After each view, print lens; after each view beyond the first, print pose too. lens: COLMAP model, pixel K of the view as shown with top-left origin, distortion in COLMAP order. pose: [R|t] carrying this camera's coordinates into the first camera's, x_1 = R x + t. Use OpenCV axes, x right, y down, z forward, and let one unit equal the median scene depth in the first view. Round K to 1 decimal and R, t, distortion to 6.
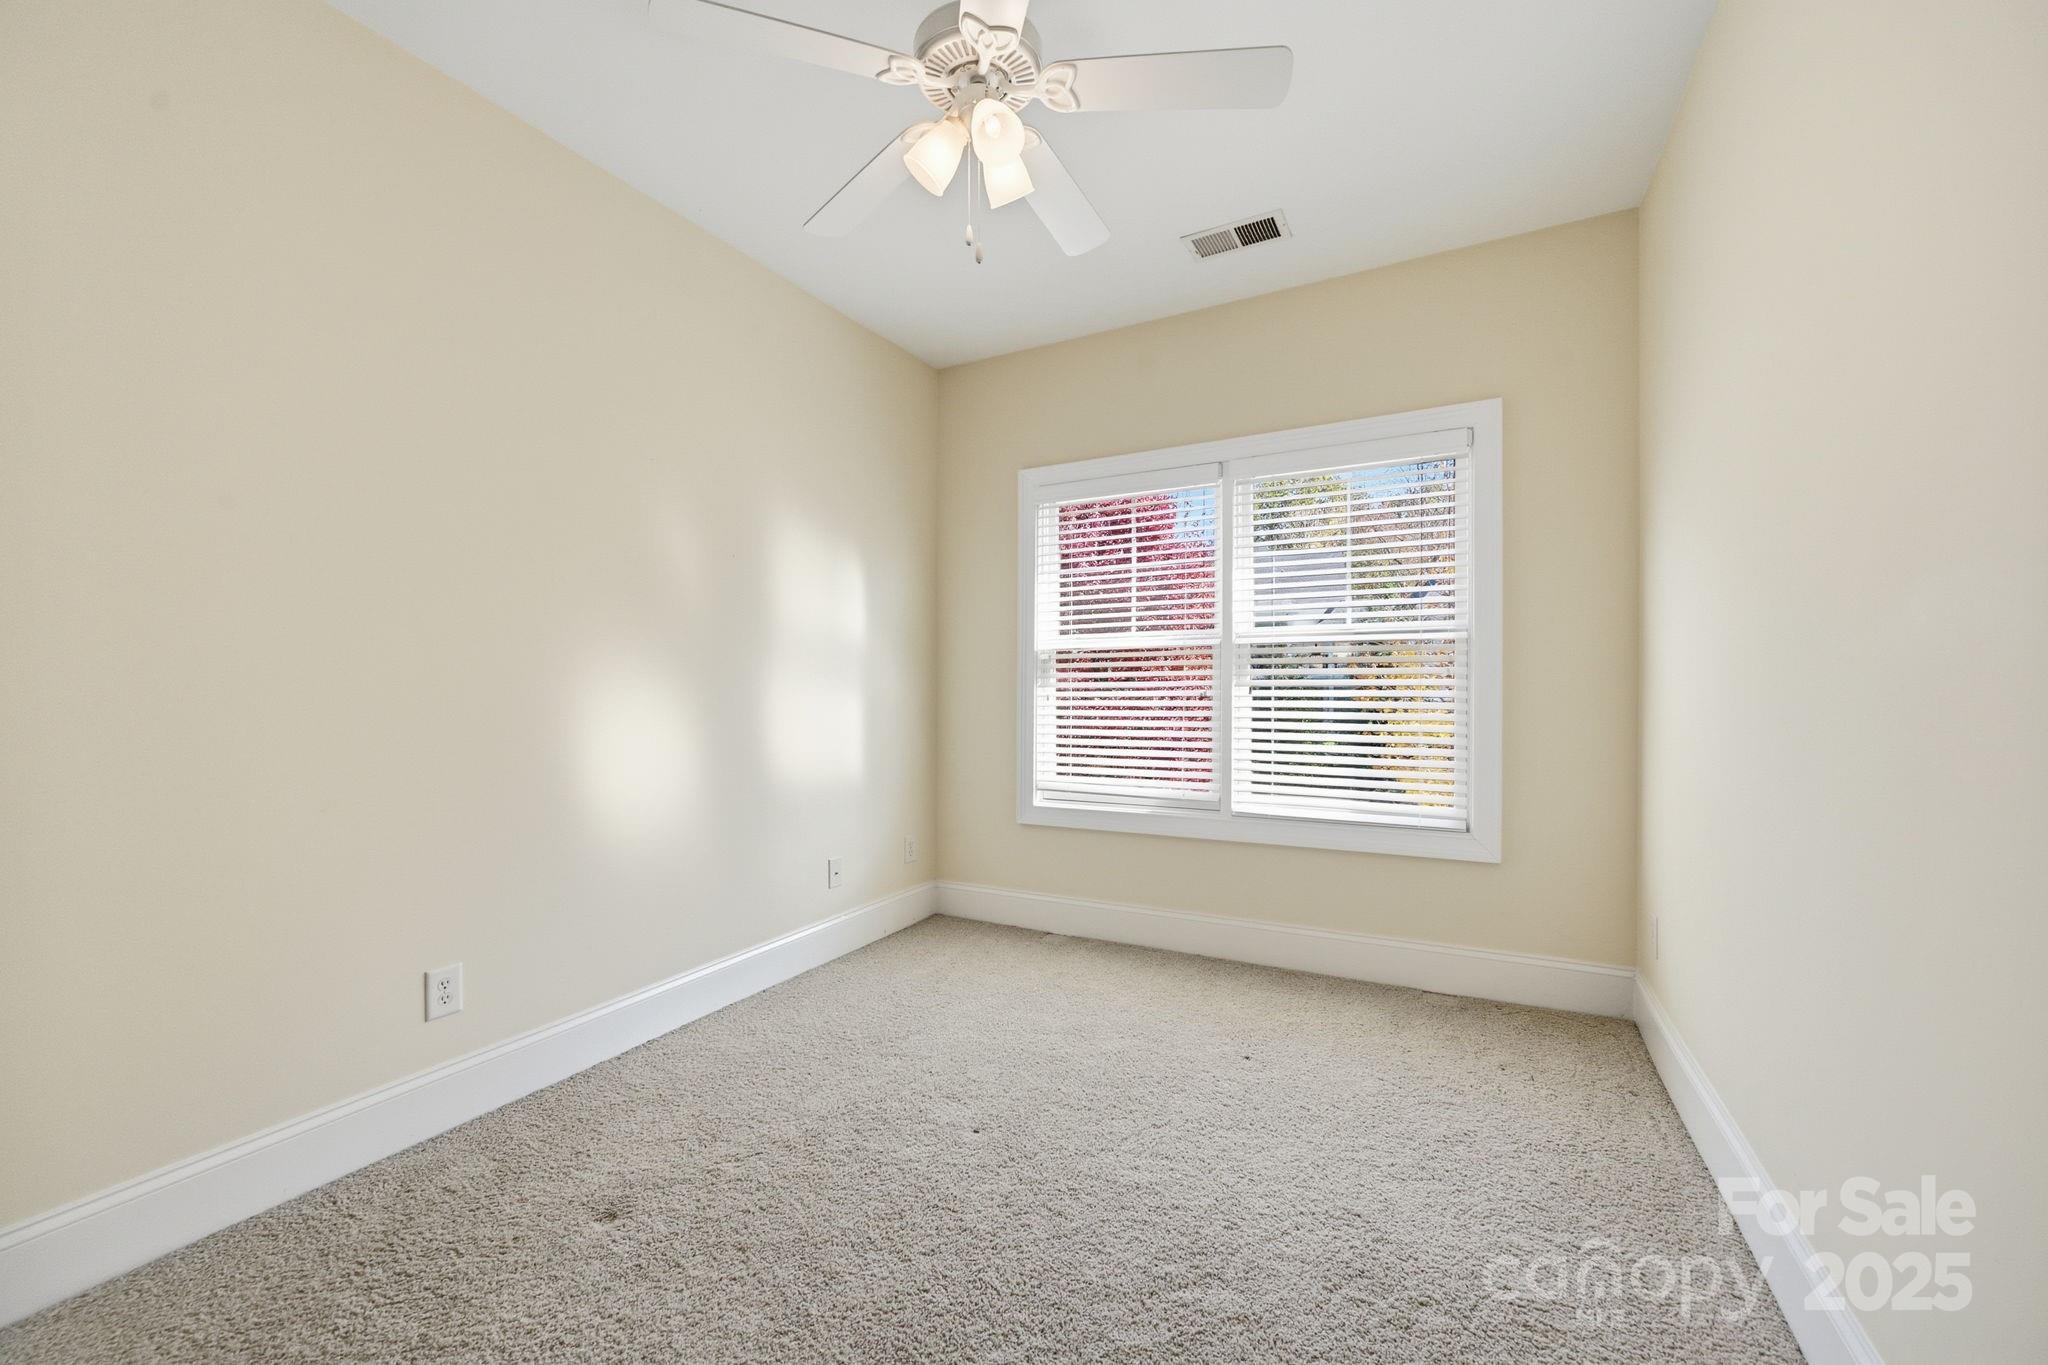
lens RADIAL K [[818.7, 0, 1016.8], [0, 818.7, 687.7], [0, 0, 1]] dist [0.000143, 0.000124]
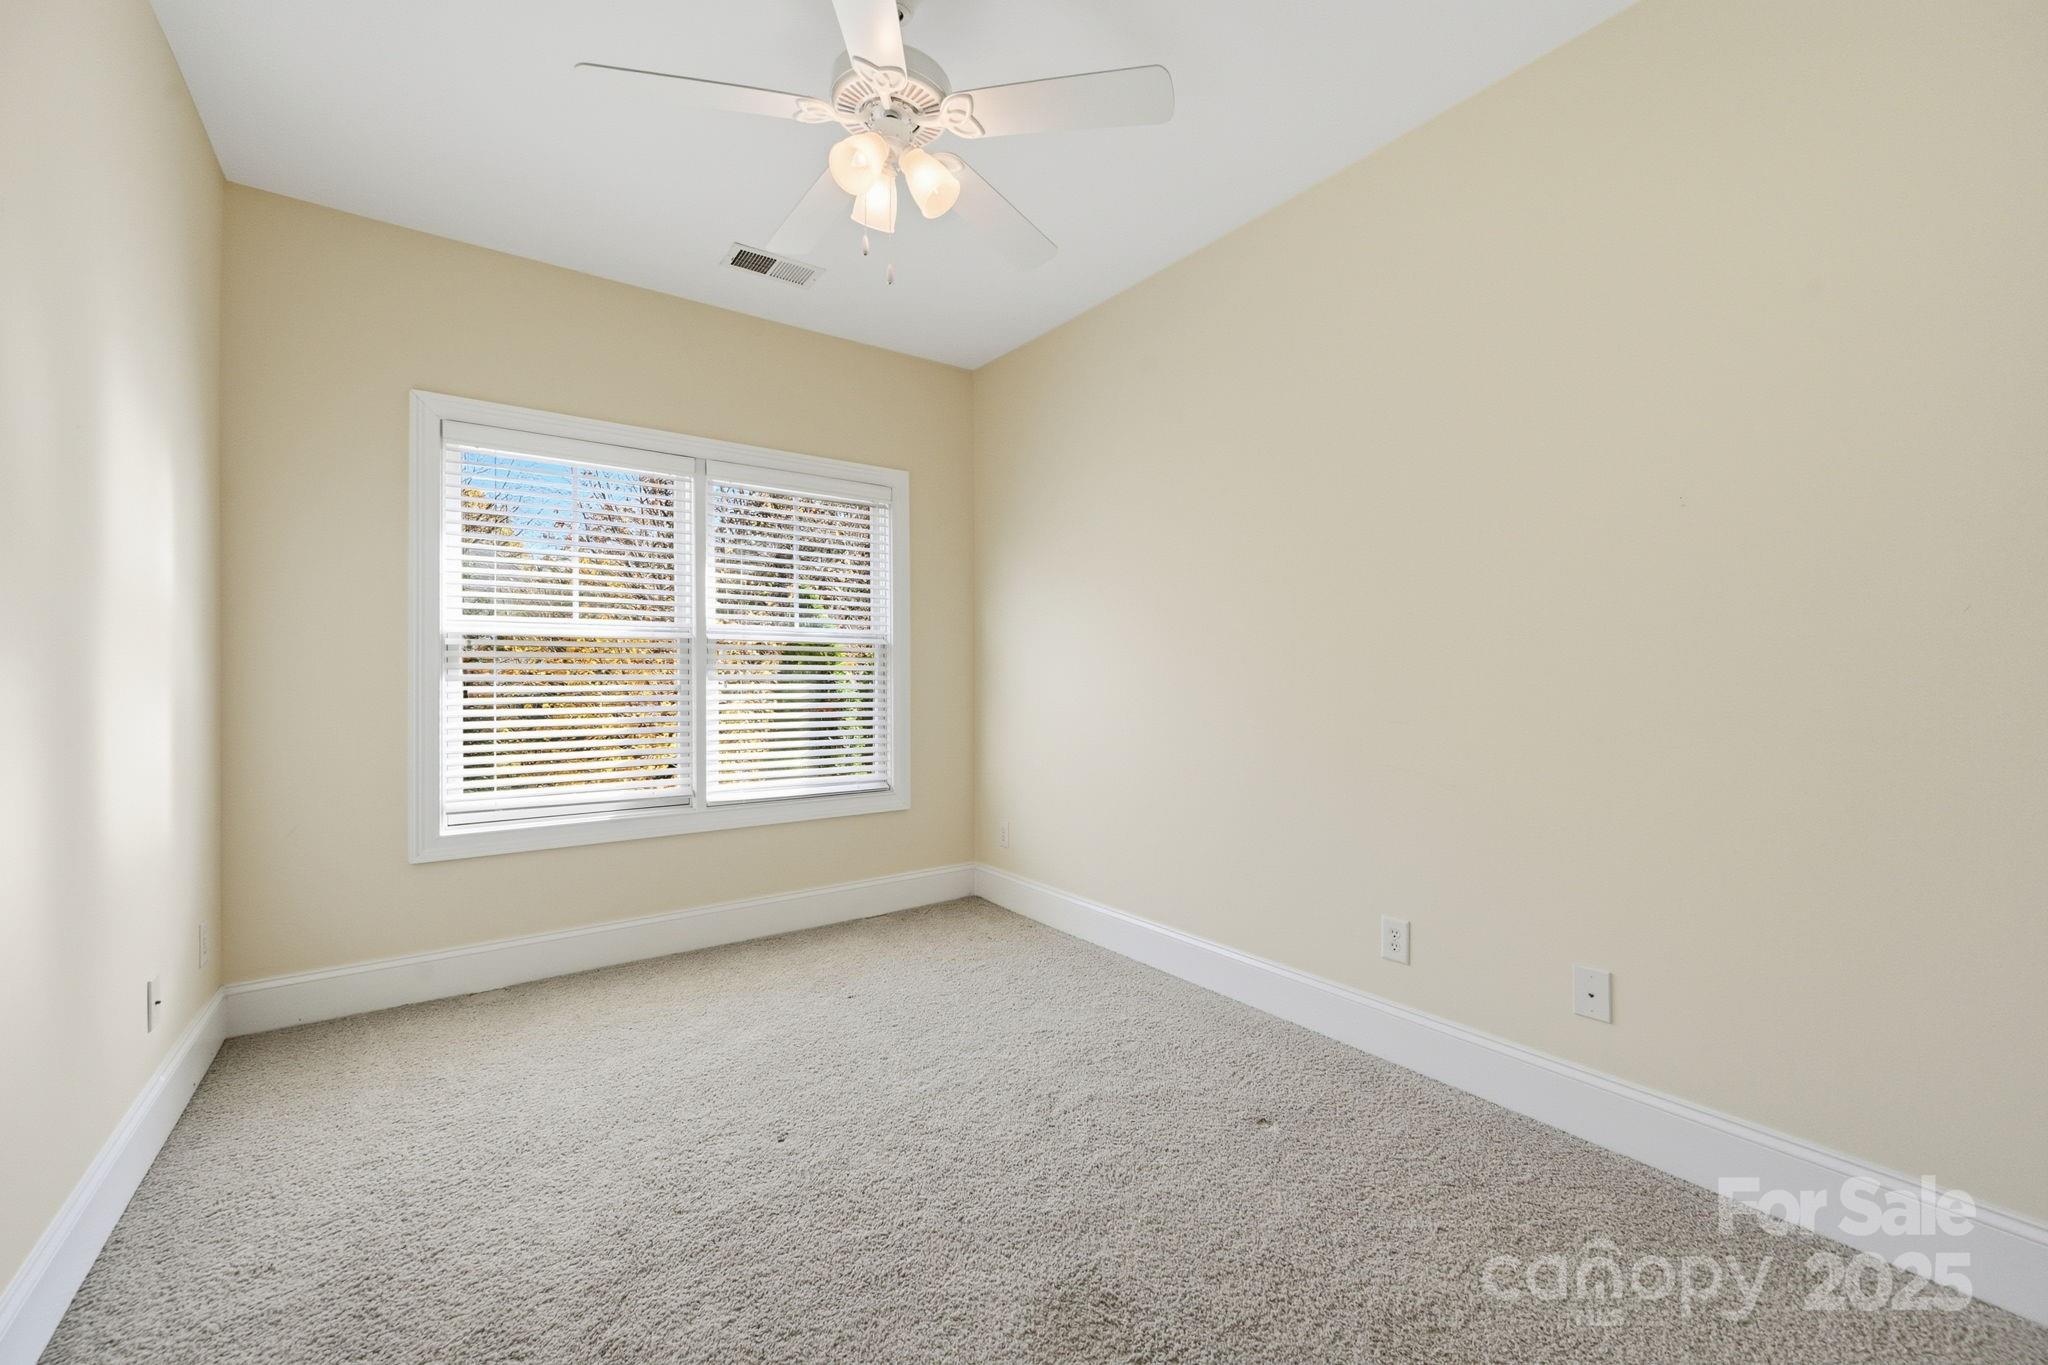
lens RADIAL K [[818.7, 0, 1016.8], [0, 818.7, 687.7], [0, 0, 1]] dist [0.000143, 0.000124]
pose [[0.428550, -0.004572, 0.903506, -0.471596], [0.003848, 0.999987, 0.003235, 0.005416], [-0.903510, 0.002090, 0.428562, 0.200569]]
